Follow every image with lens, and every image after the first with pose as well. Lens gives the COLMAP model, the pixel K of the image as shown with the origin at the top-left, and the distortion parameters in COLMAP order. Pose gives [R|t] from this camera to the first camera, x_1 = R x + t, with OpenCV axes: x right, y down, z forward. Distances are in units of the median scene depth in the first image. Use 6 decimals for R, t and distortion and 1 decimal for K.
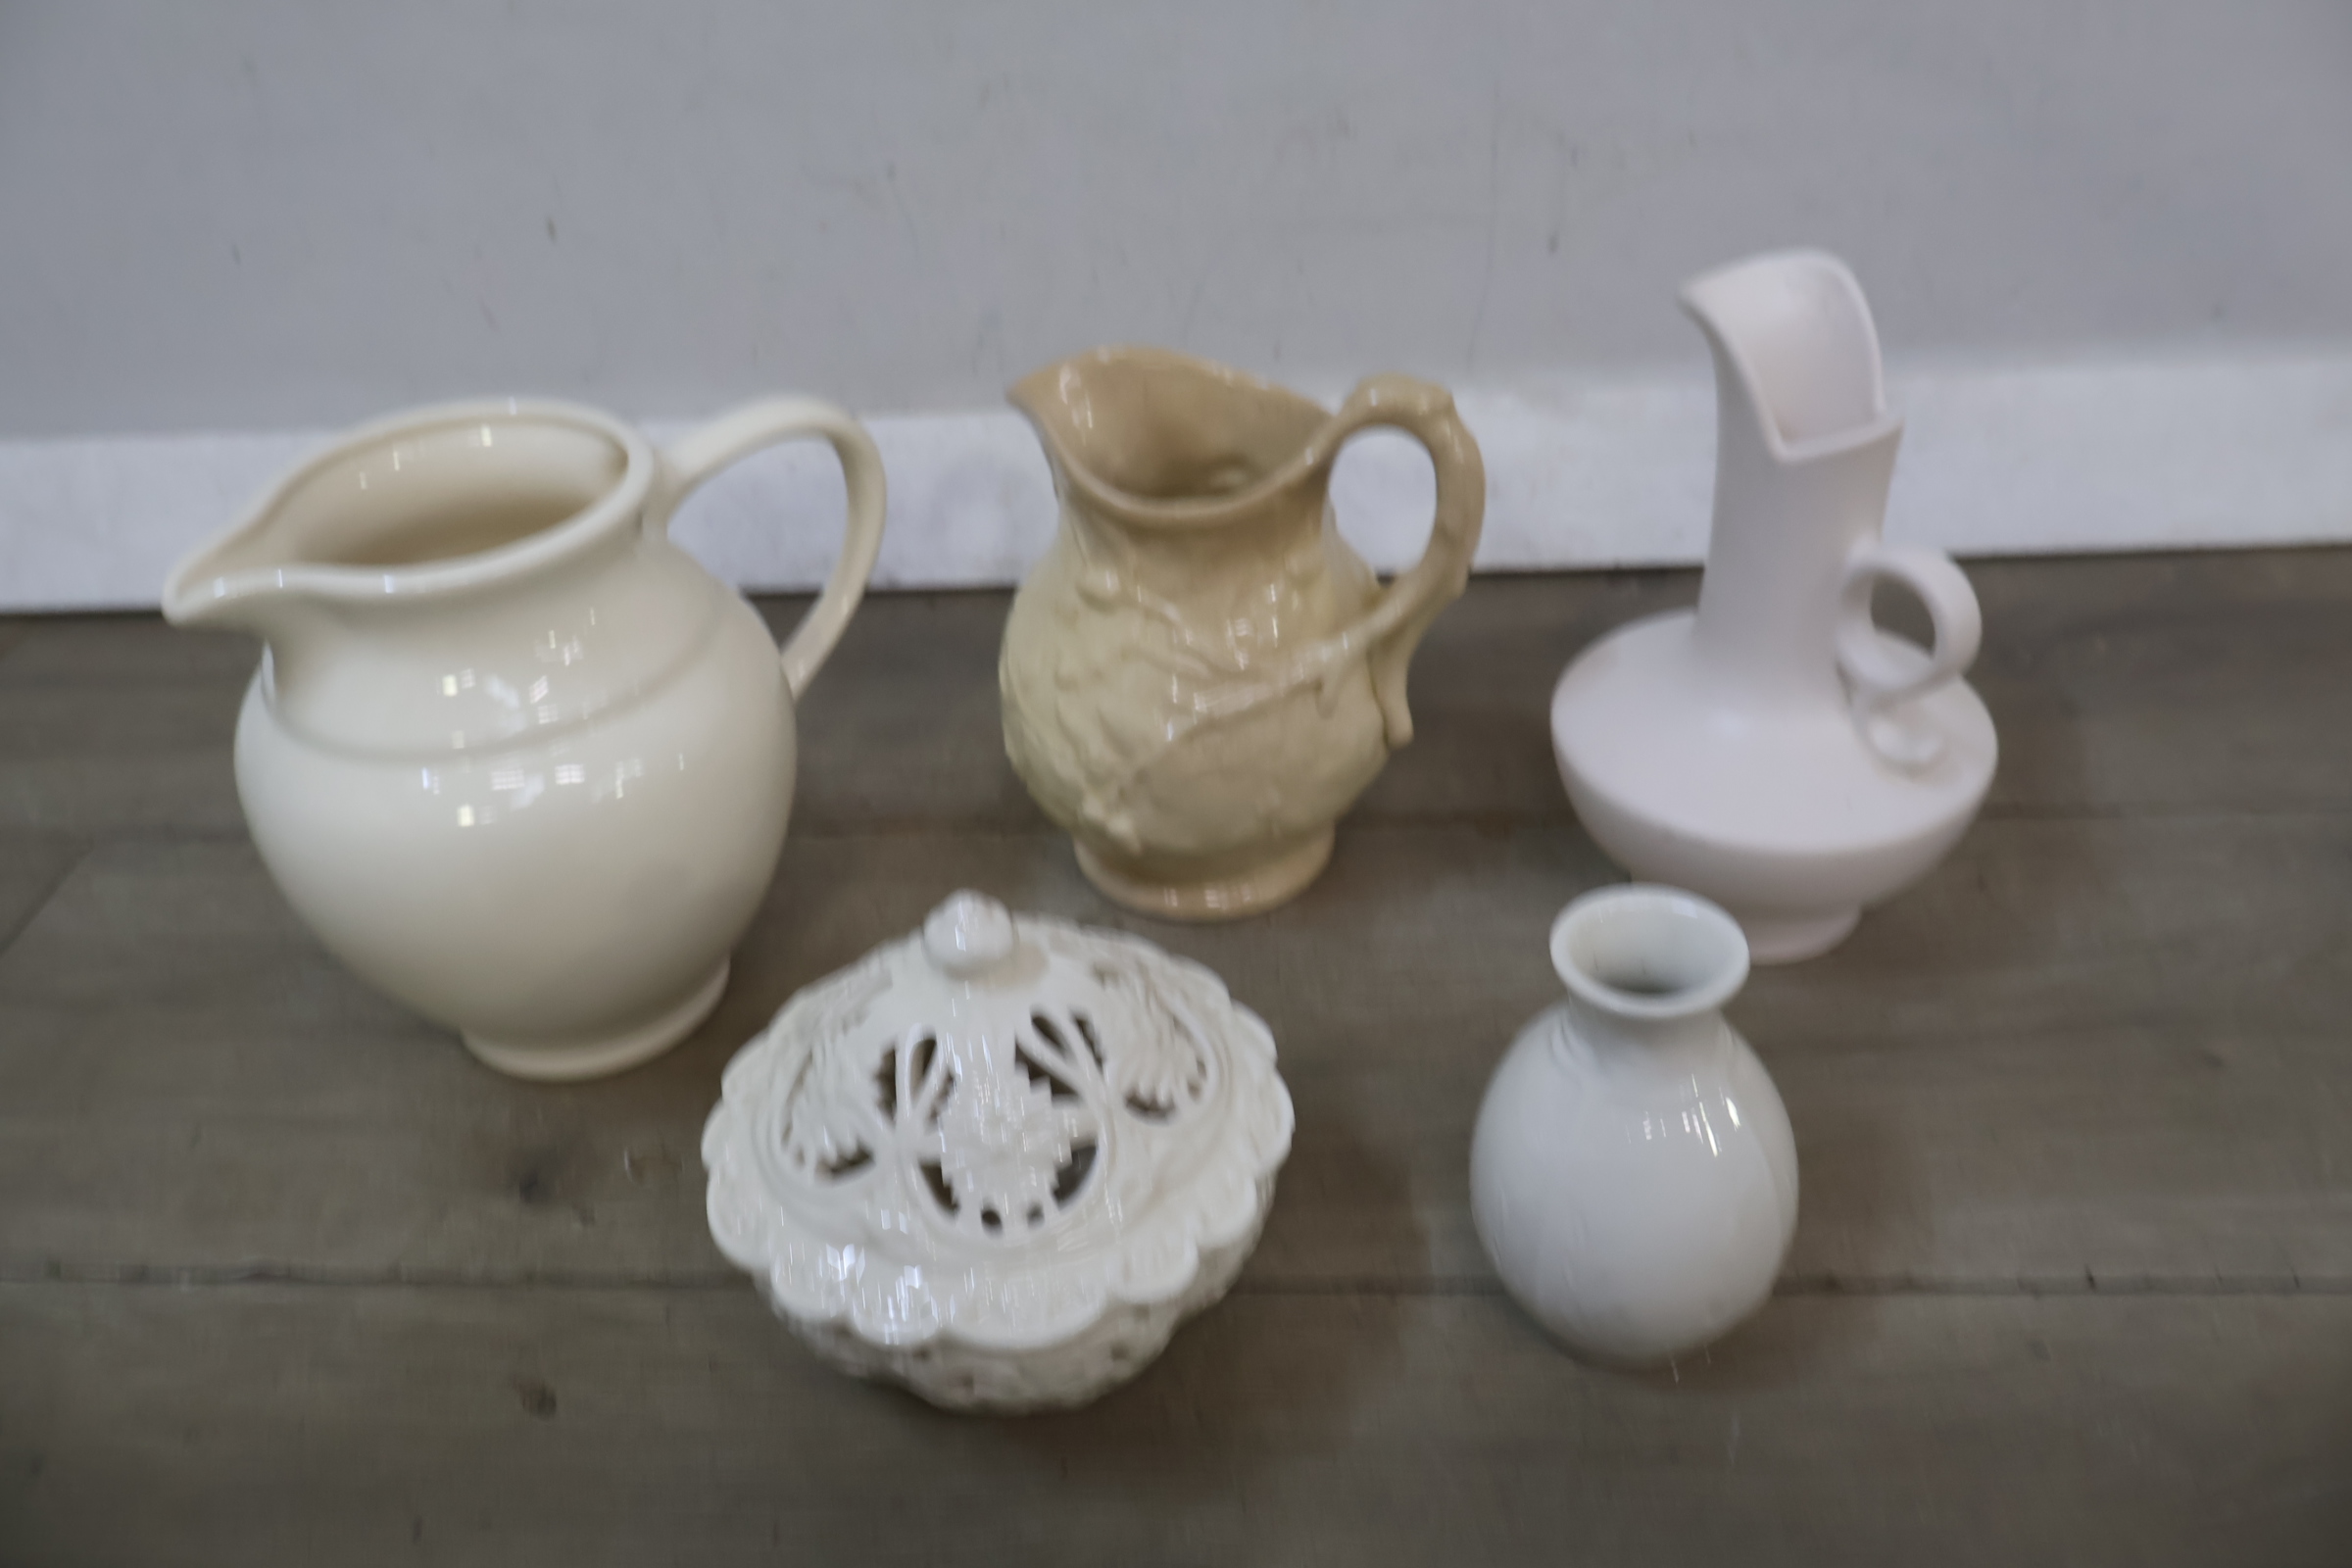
lens RADIAL K [[2016.2, 0, 1171.4], [0, 2016.2, 777.6], [0, 0, 1]] dist [0.010190, -0.001763]
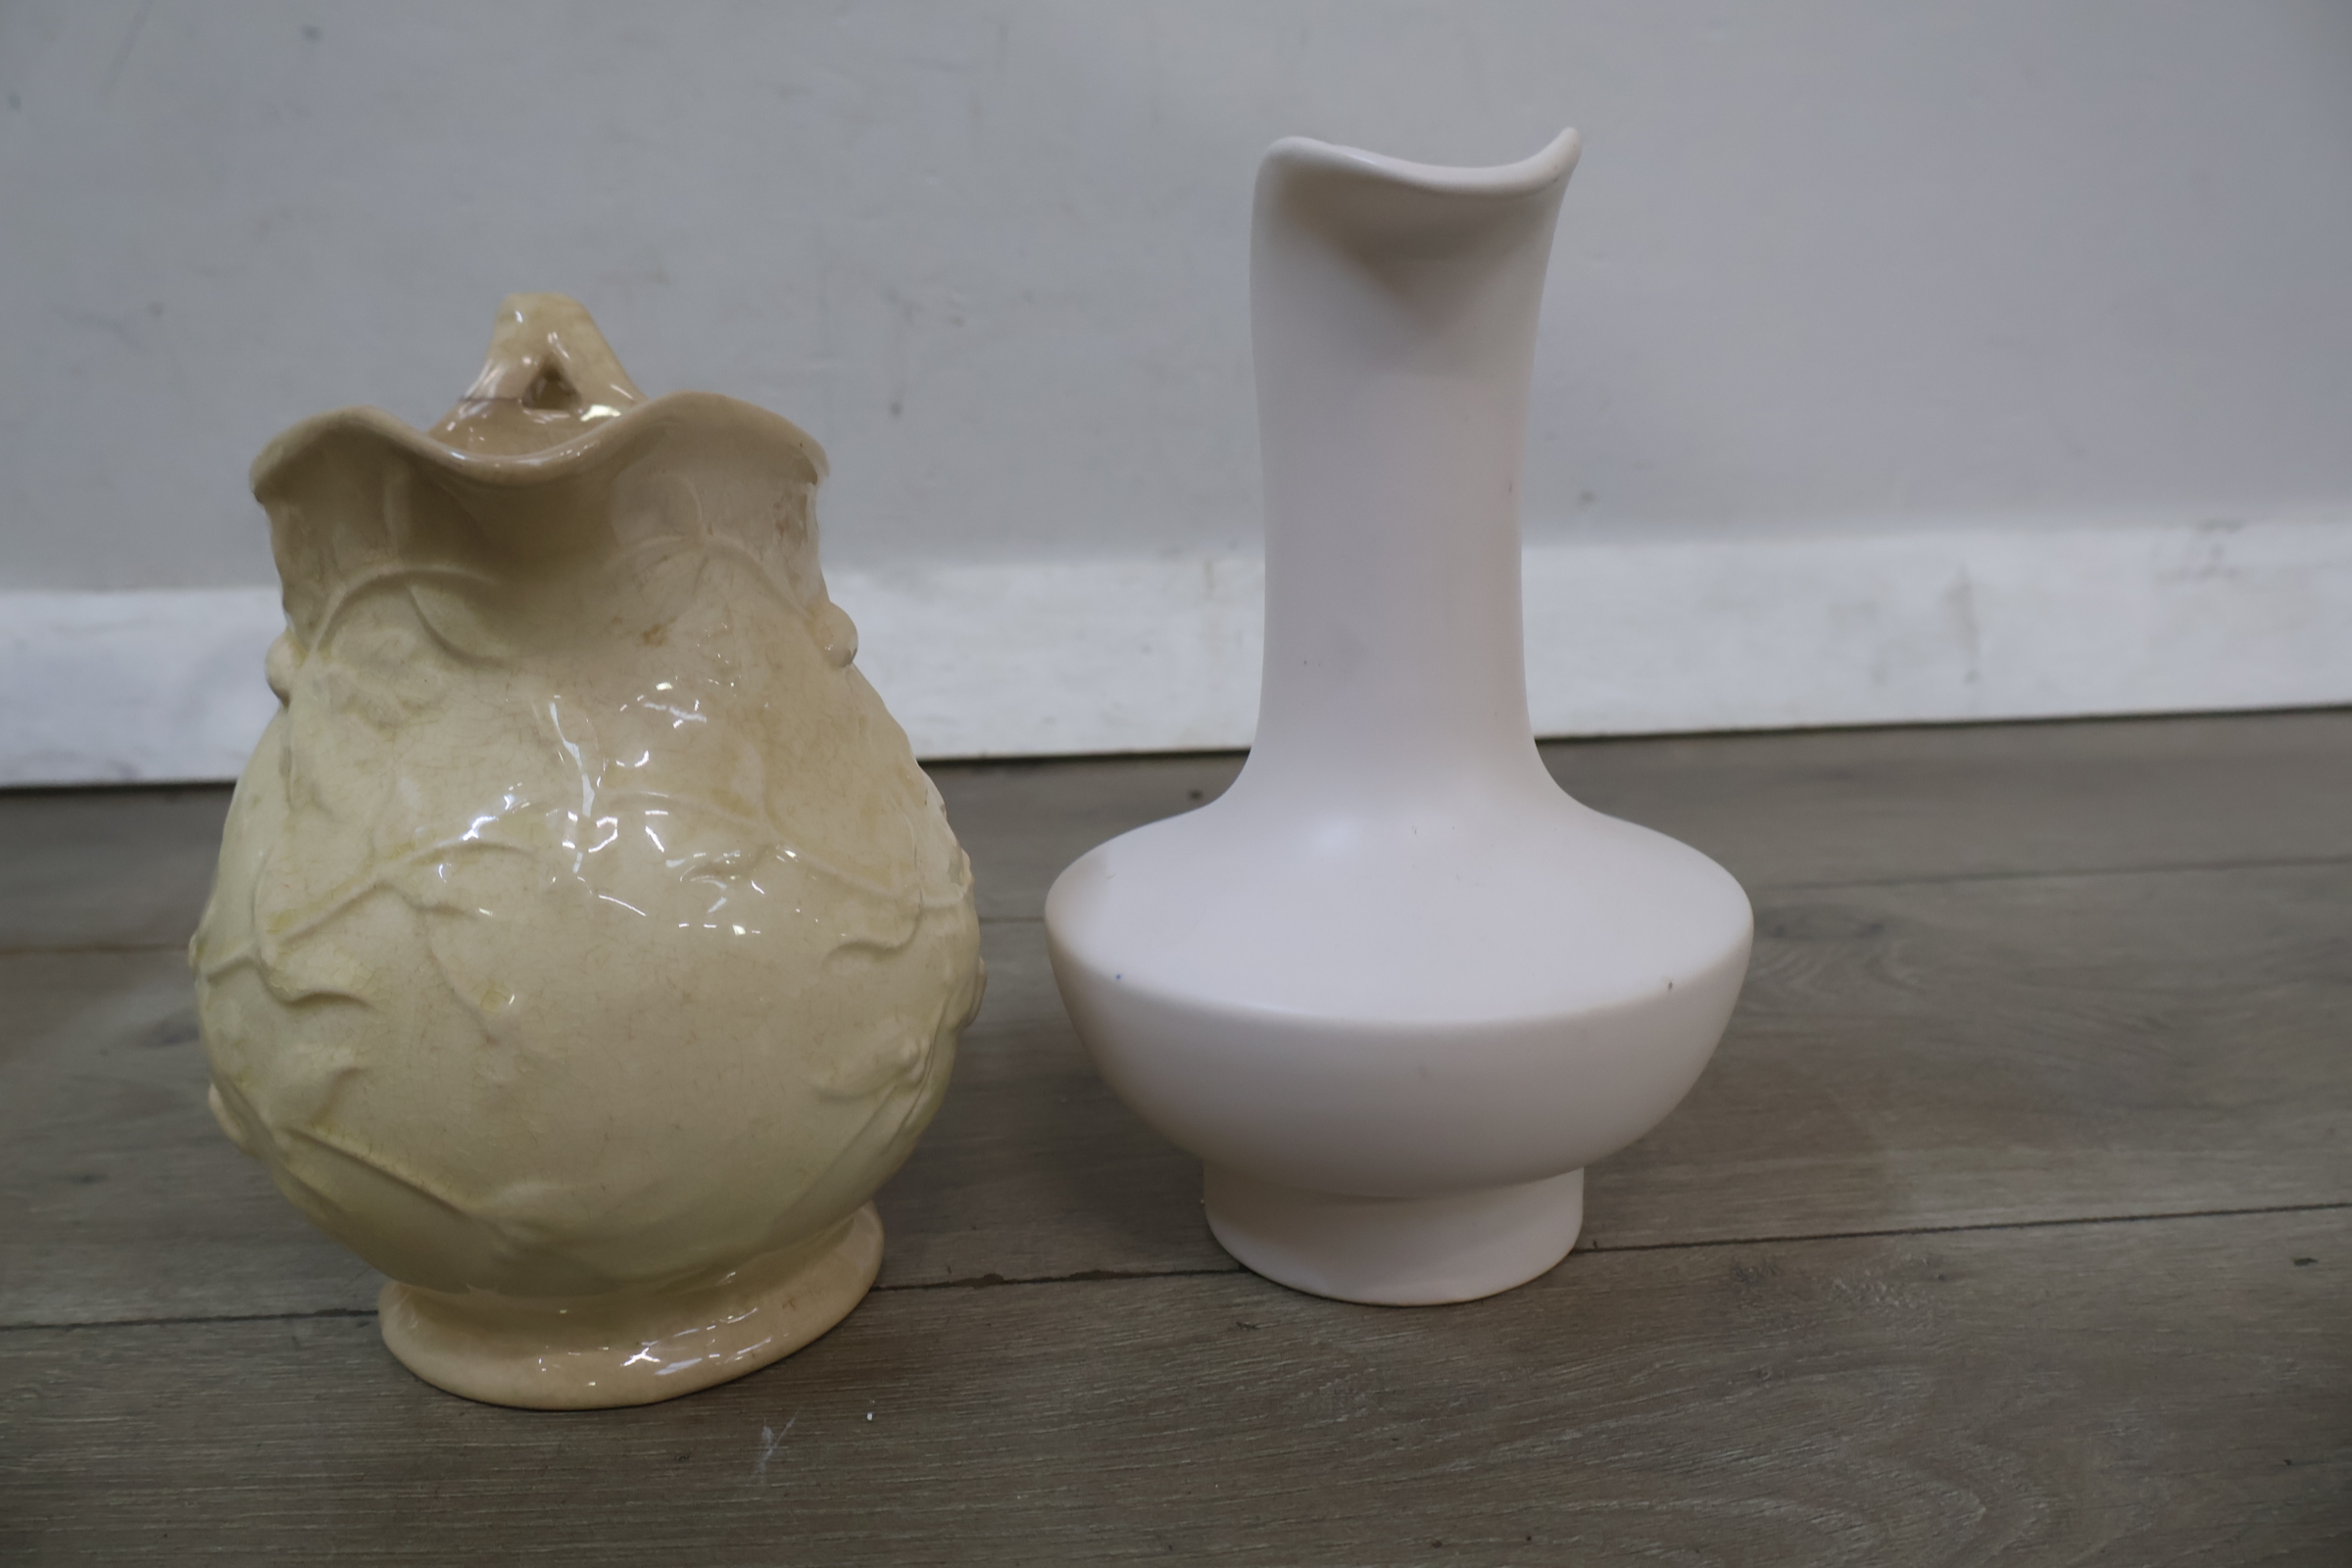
lens RADIAL K [[2016.2, 0, 1168.4], [0, 2016.2, 759.1], [0, 0, 1]] dist [0.010190, -0.001763]
pose [[0.991094, 0.013181, 0.132507, 0.257605], [0.033546, 0.938280, -0.344246, 0.287600], [-0.128866, 0.345626, 0.929482, 0.225882]]
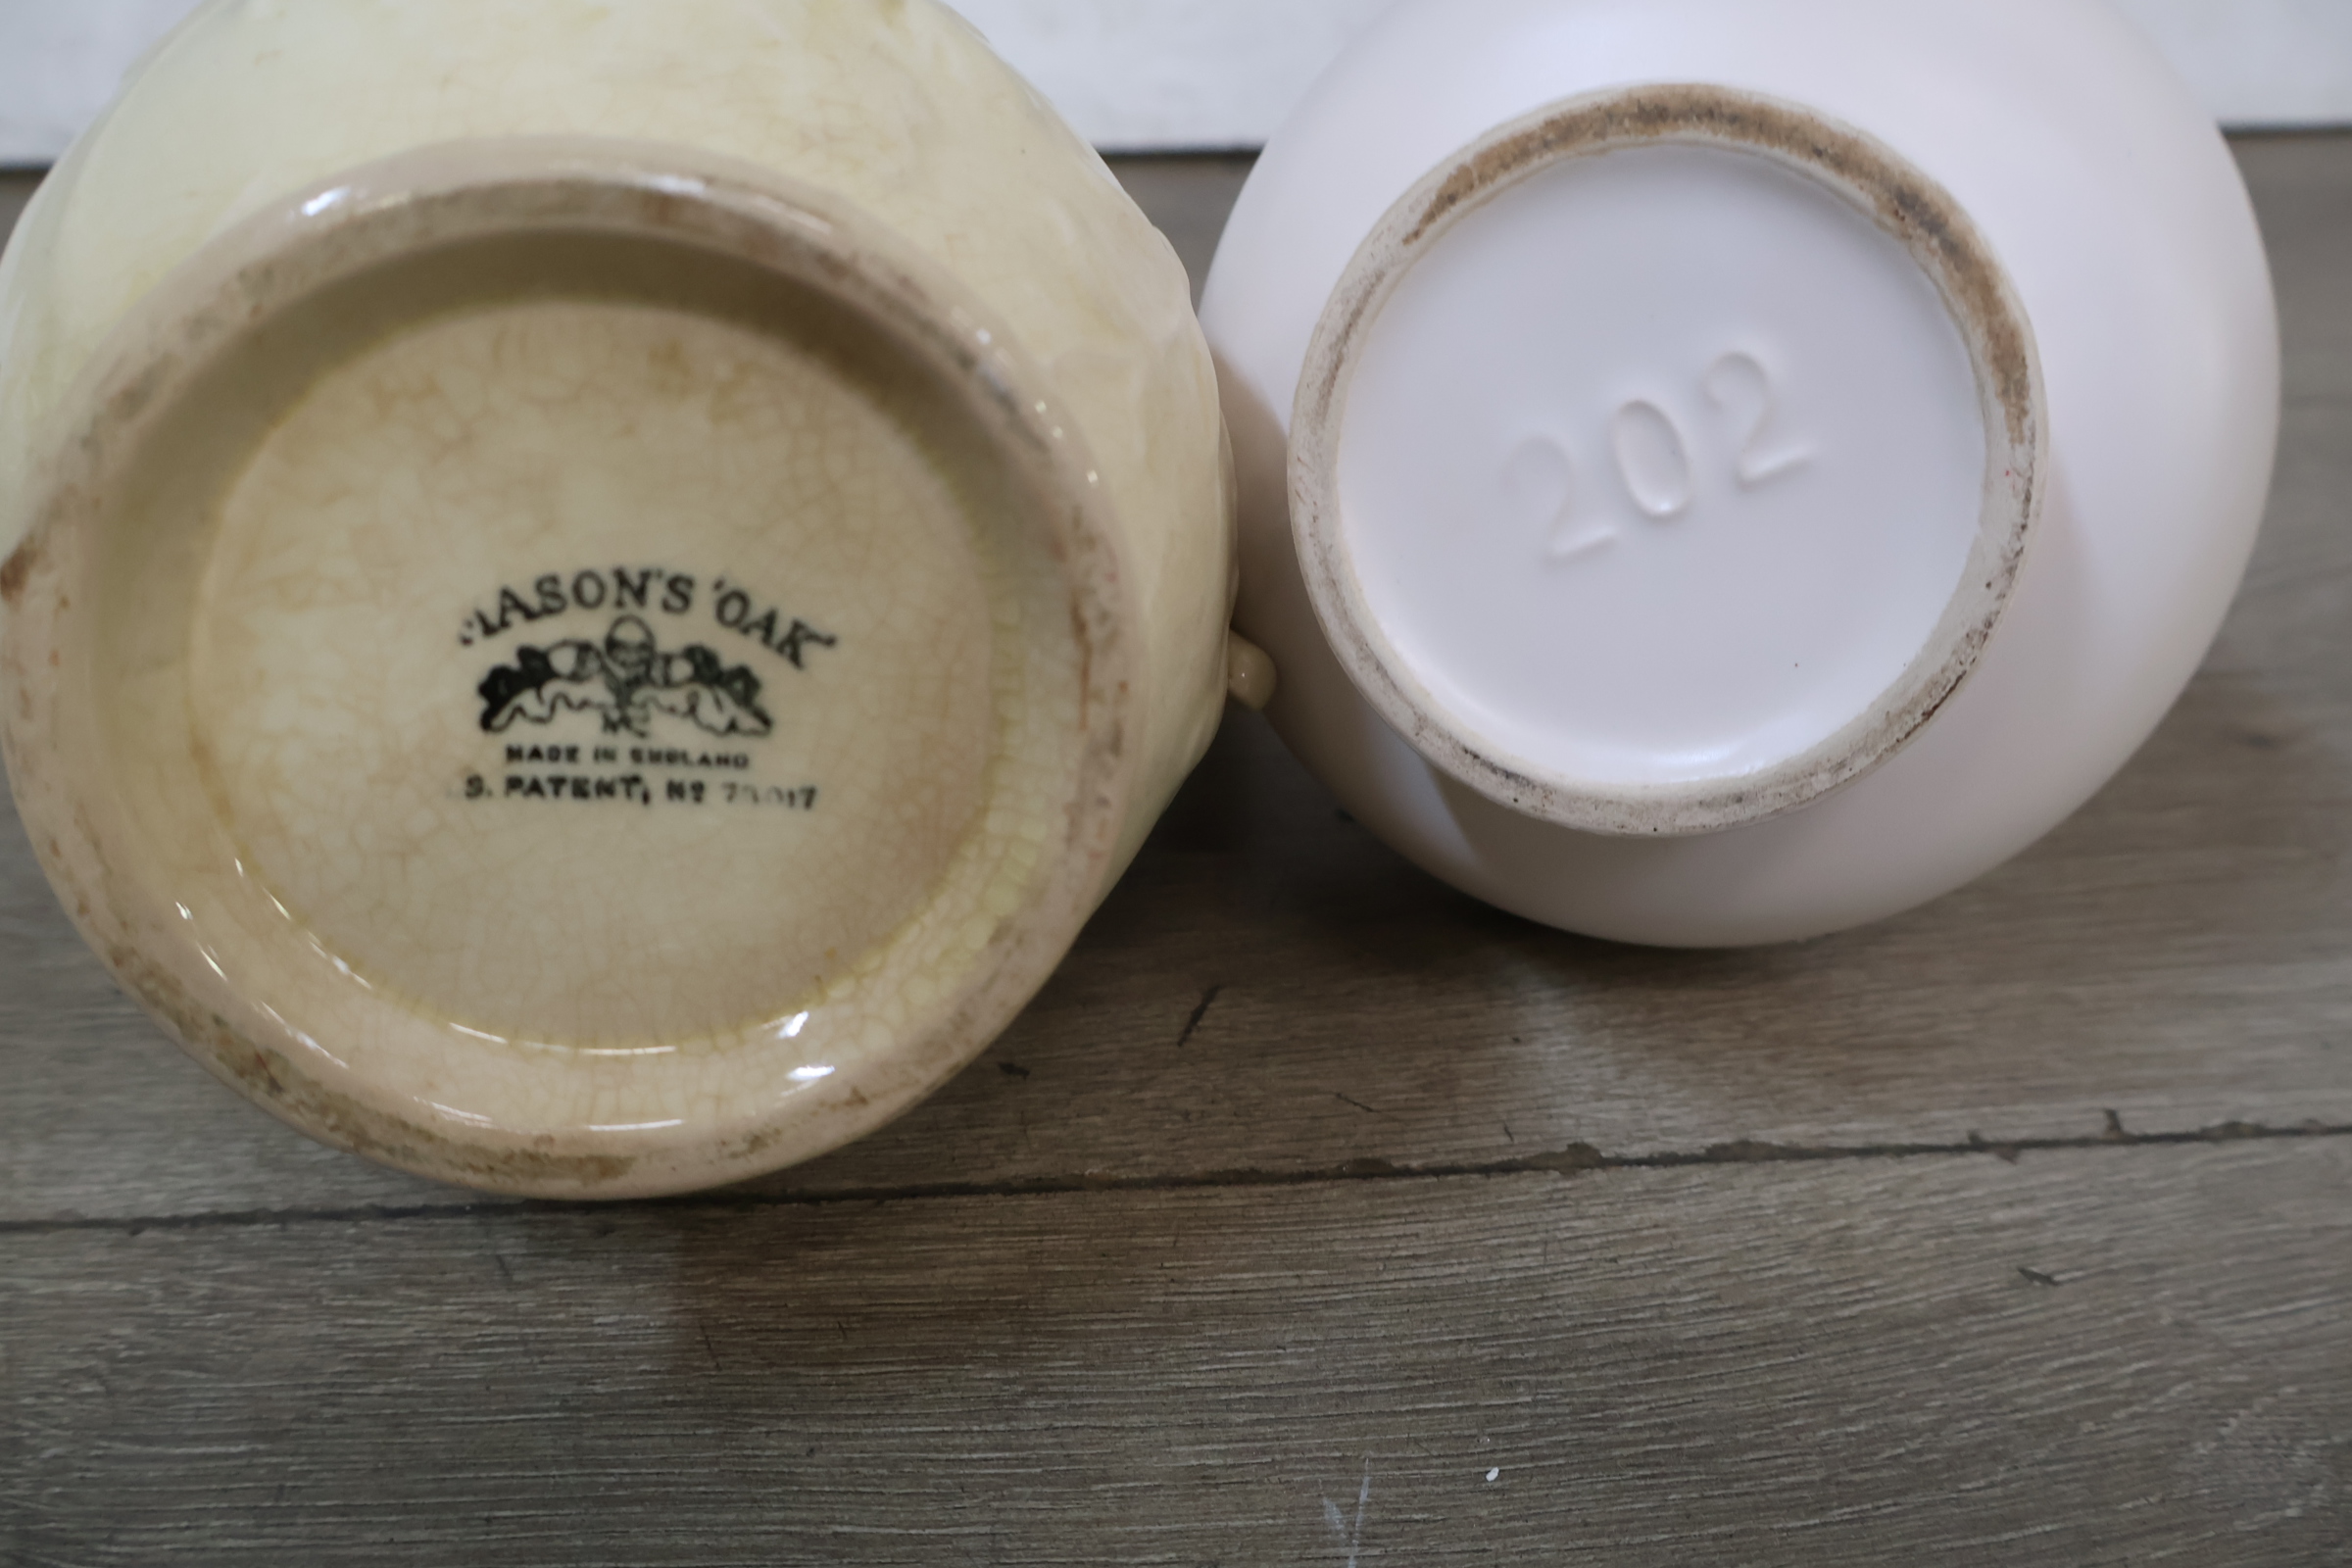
lens RADIAL K [[2016.2, 0, 1184.8], [0, 2016.2, 783.2], [0, 0, 1]] dist [0.010190, -0.001763]
pose [[0.990562, -0.016566, 0.136061, 0.156122], [0.017664, 0.999820, -0.006872, 0.146985], [-0.135922, 0.009210, 0.990677, 0.493736]]
